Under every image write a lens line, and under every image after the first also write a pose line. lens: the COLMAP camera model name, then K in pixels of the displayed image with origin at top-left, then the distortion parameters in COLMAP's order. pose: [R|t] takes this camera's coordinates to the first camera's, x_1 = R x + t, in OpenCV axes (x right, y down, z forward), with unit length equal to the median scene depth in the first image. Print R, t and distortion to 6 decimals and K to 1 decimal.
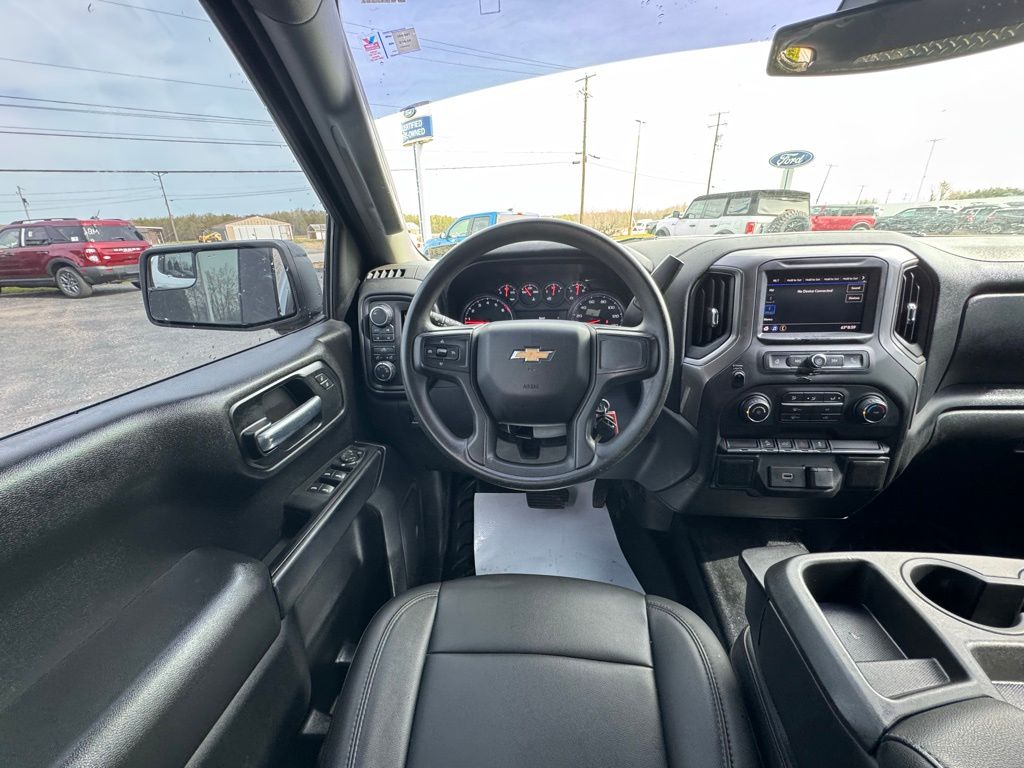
lens RADIAL K [[407.2, 0, 512.0], [0, 407.2, 384.0], [0, 0, 1]] dist [-0.002410, -0.000209]
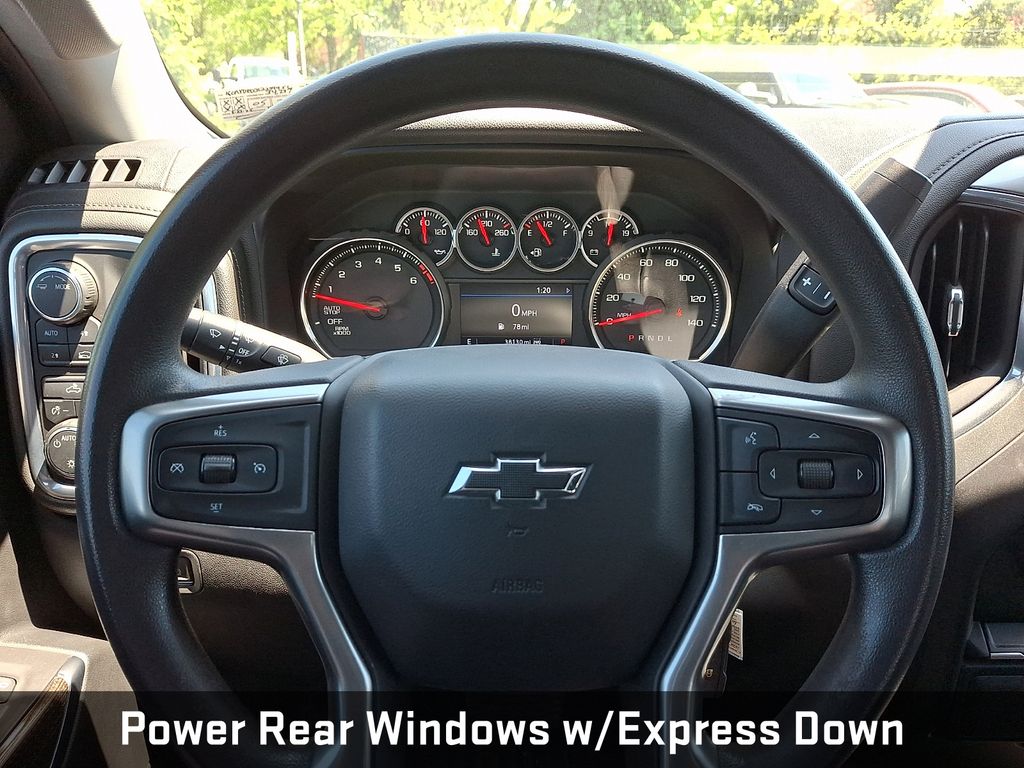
lens RADIAL K [[785.7, 0, 513.3], [0, 785.7, 367.4], [0, 0, 1]] dist [0.026565, -0.053305]
pose [[0.992994, 0.009848, 0.117755, -0.020874], [-0.011092, 0.999889, 0.009915, -0.132716], [-0.117644, -0.011152, 0.992993, 0.326613]]
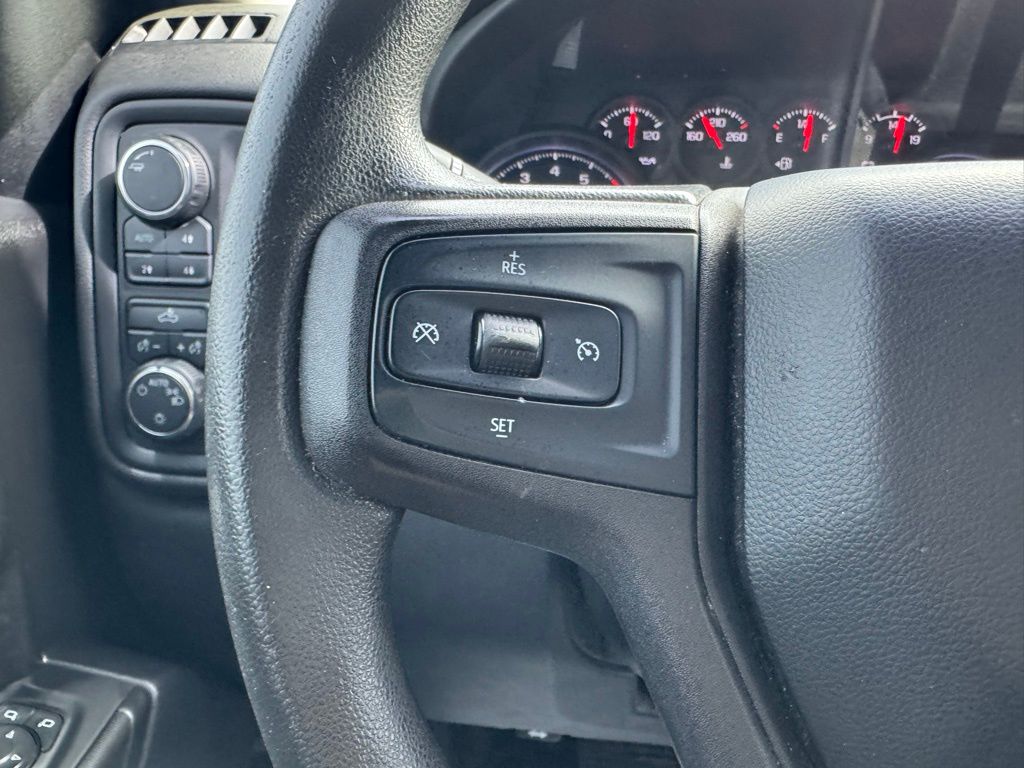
lens RADIAL K [[747.3, 0, 466.1], [0, 747.3, 378.1], [0, 0, 1]] dist [0.045523, -0.099071]
pose [[0.998670, 0.049487, 0.014454, -0.155367], [-0.049102, 0.998458, -0.025895, -0.049341], [-0.015713, 0.025151, 0.999560, 0.615946]]
